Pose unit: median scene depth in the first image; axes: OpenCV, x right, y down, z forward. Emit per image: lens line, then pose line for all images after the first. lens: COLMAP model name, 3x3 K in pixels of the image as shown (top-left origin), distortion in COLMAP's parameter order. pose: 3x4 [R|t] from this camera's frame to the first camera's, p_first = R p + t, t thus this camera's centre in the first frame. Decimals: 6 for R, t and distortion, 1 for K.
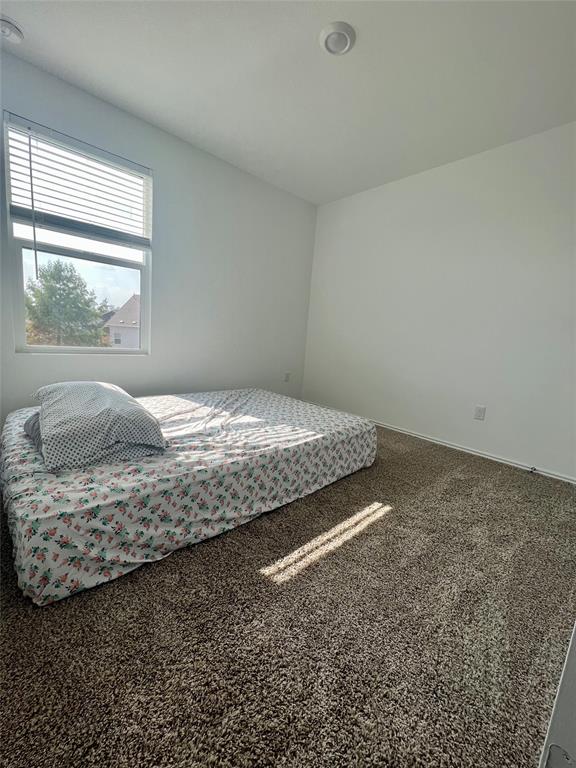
lens RADIAL K [[310.0, 0, 290.1], [0, 310.0, 381.7], [0, 0, 1]] dist [0.002944, 0.000168]
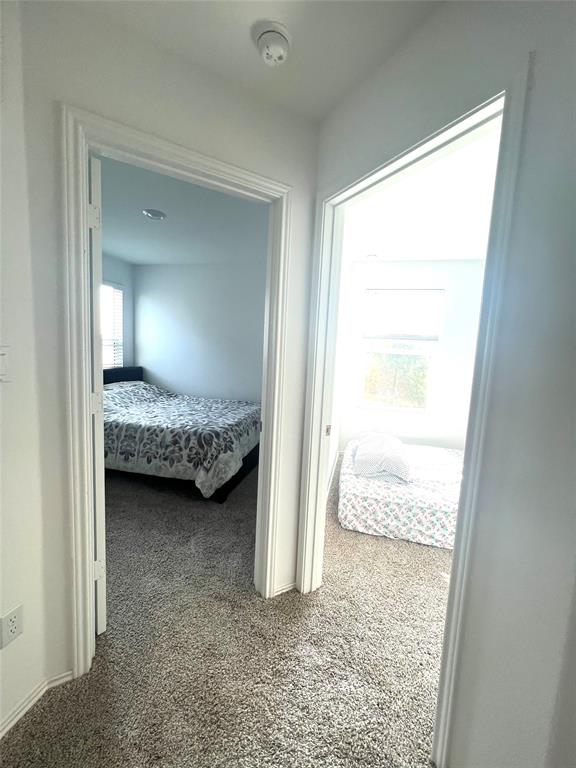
lens RADIAL K [[310.0, 0, 287.0], [0, 310.0, 380.9], [0, 0, 1]] dist [0.002944, 0.000168]
pose [[0.551919, 0.040580, -0.832910, 0.800368], [-0.133799, 0.990184, -0.040418, -0.231108], [0.823094, 0.133750, 0.551931, -0.737769]]
